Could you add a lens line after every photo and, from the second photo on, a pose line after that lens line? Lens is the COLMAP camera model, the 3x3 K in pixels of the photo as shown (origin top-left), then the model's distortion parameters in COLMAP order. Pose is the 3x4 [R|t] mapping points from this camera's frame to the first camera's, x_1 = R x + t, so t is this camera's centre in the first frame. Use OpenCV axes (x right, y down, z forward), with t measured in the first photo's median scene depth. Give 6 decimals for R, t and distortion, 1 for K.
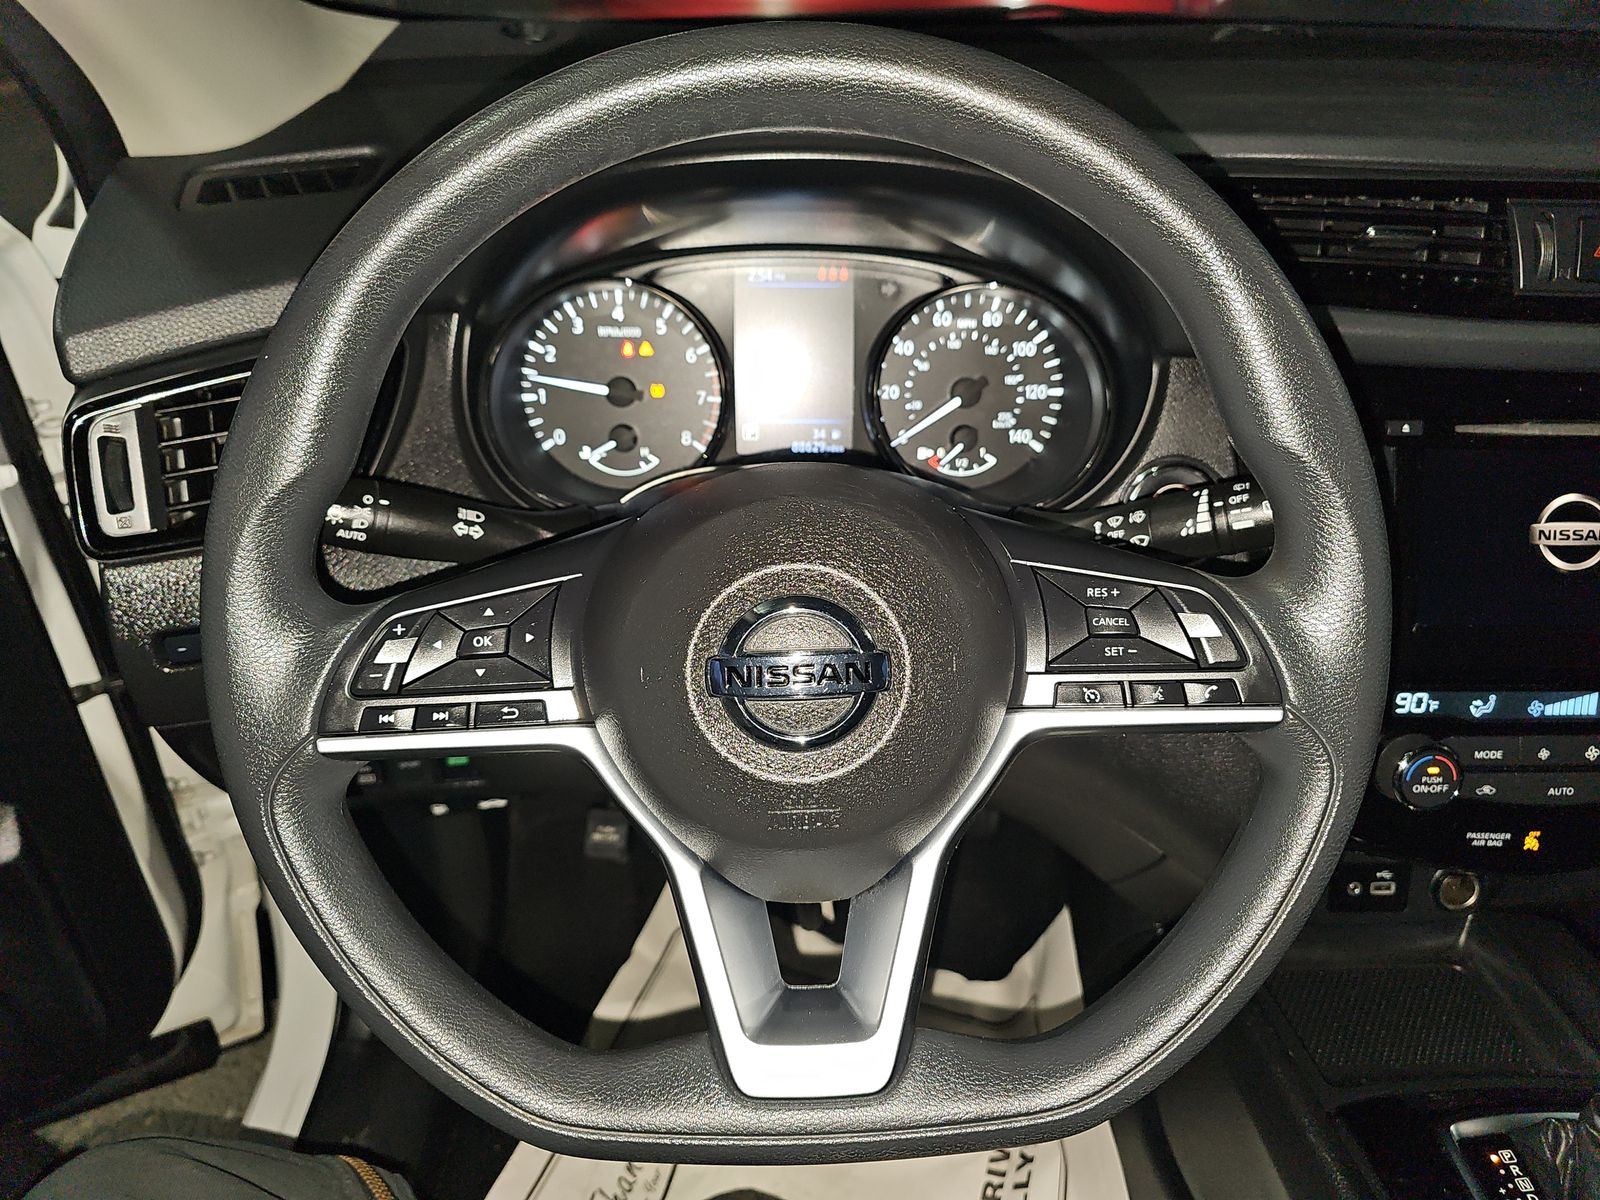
lens RADIAL K [[1038.9, 0, 802.3], [0, 1038.9, 572.6], [0, 0, 1]] dist [0.002991, -0.016557]
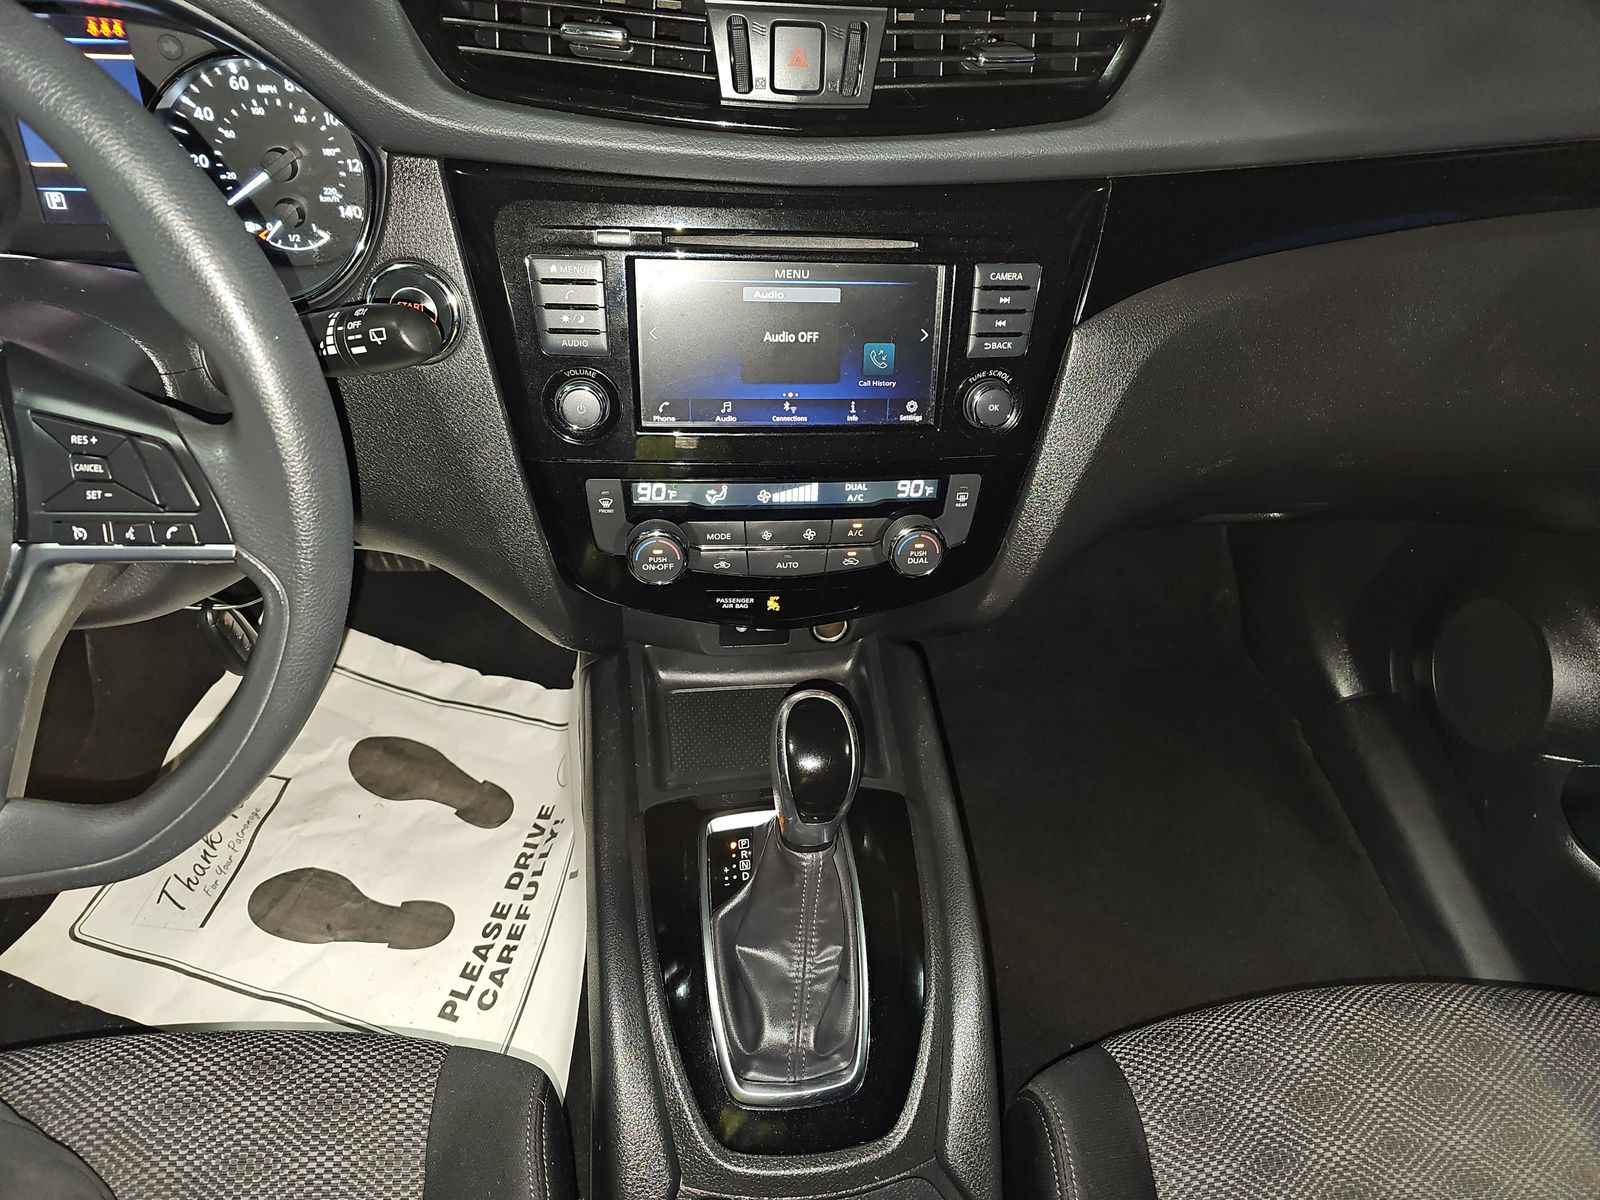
lens RADIAL K [[1038.9, 0, 802.3], [0, 1038.9, 572.6], [0, 0, 1]] dist [0.002991, -0.016557]
pose [[0.990723, -0.013422, 0.135235, 0.507459], [-0.027148, 0.955506, 0.293720, -0.107373], [-0.133161, -0.294666, 0.946277, -0.096552]]
